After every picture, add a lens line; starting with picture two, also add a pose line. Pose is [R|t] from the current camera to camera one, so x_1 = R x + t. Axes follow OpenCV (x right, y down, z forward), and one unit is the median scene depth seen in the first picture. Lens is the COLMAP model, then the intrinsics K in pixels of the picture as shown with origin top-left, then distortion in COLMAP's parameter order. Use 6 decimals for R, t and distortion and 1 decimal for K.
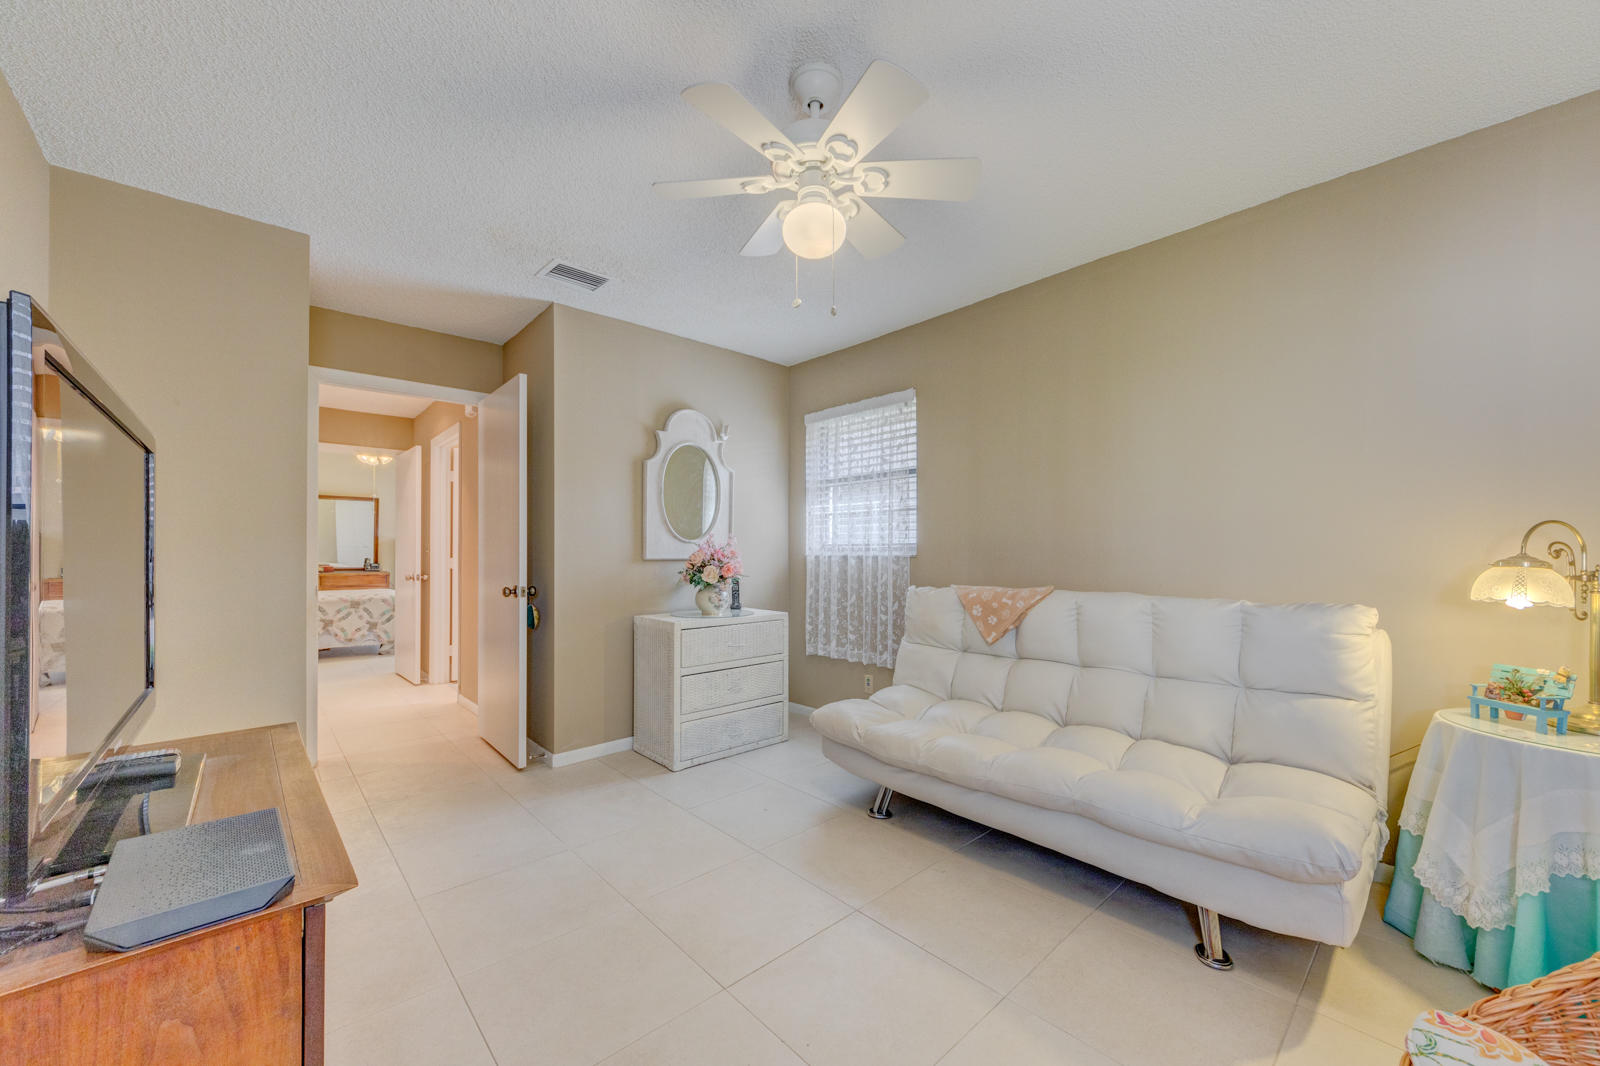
lens RADIAL K [[609.6, 0, 794.2], [0, 609.6, 544.0], [0, 0, 1]] dist [-0.000649, -0.000024]
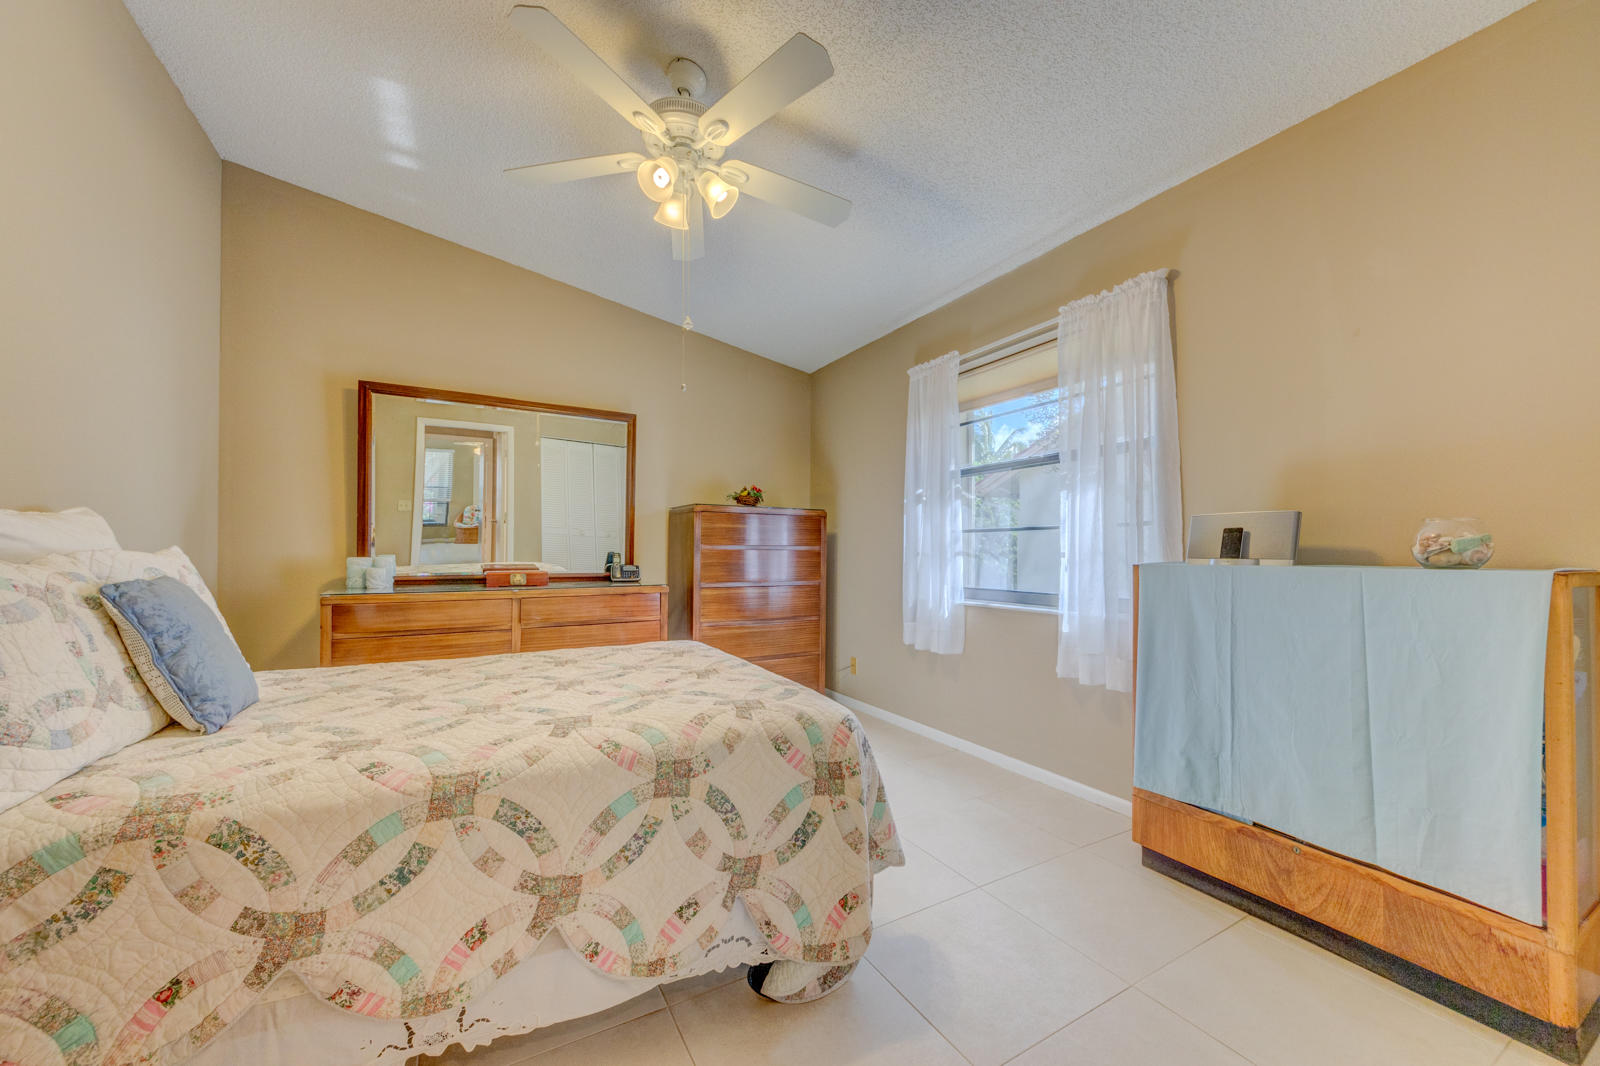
lens RADIAL K [[609.6, 0, 806.0], [0, 609.6, 540.3], [0, 0, 1]] dist [-0.000649, -0.000024]
pose [[0.976251, -0.000681, -0.216640, -0.625159], [-0.000677, 0.999981, -0.006195, 0.023013], [0.216640, 0.006194, 0.976232, 0.802069]]
